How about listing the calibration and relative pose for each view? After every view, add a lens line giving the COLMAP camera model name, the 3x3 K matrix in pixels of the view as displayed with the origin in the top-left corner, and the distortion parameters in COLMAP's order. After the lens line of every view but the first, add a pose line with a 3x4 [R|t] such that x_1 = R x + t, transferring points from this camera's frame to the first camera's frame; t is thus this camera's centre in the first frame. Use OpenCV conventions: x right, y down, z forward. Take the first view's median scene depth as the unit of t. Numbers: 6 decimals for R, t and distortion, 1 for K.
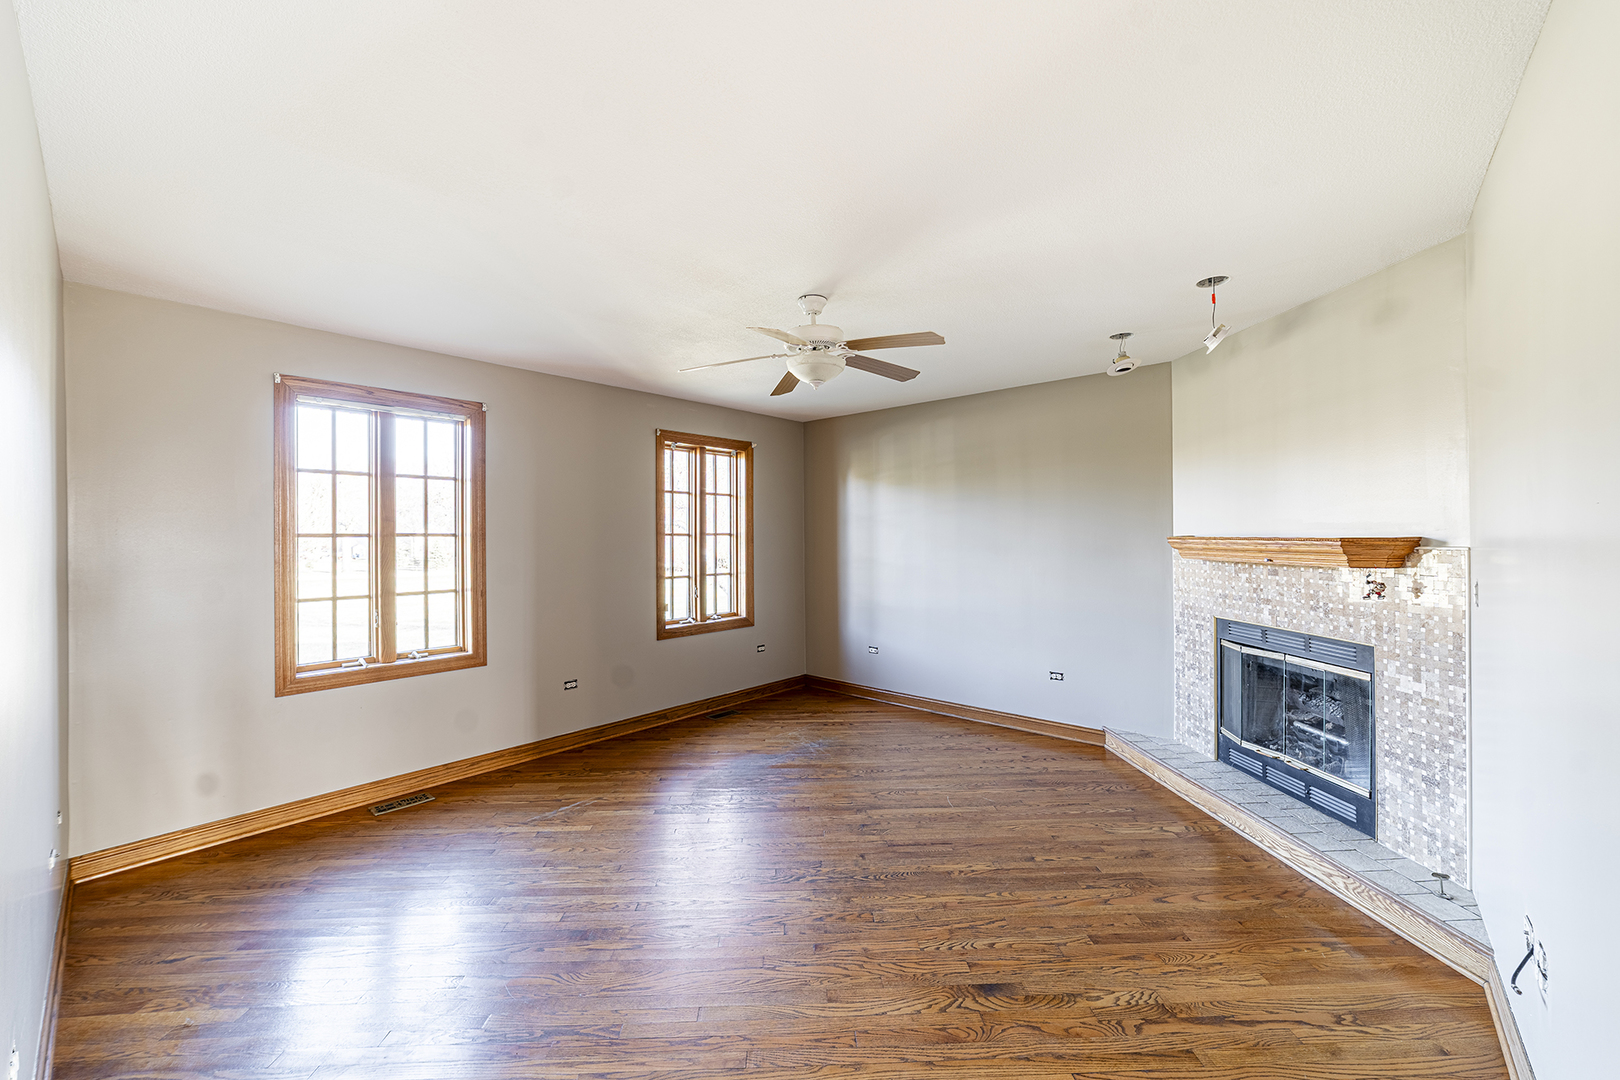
lens RADIAL K [[638.6, 0, 807.1], [0, 638.6, 538.7], [0, 0, 1]] dist [-0.006832, 0.003243]
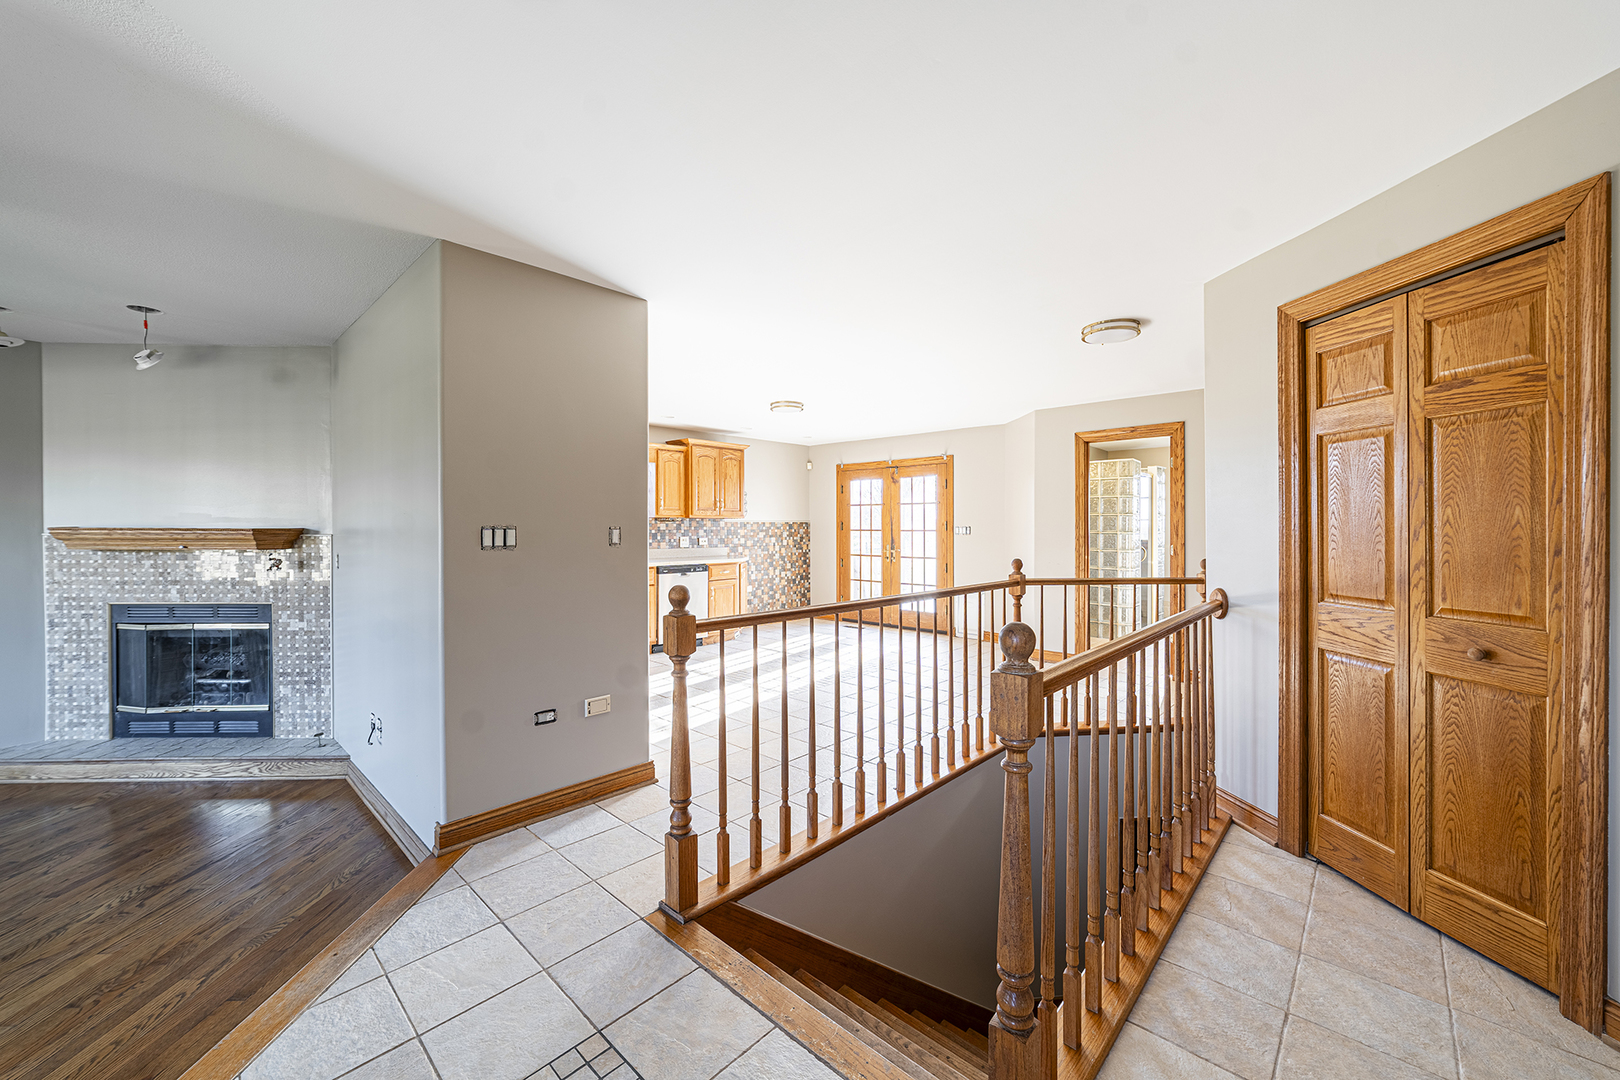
lens RADIAL K [[638.6, 0, 808.5], [0, 638.6, 540.1], [0, 0, 1]] dist [-0.006832, 0.003243]
pose [[0.056728, -0.007817, 0.998359, -0.426372], [-0.001783, 0.999967, 0.007931, 0.009047], [-0.998388, -0.002230, 0.056712, -0.265406]]
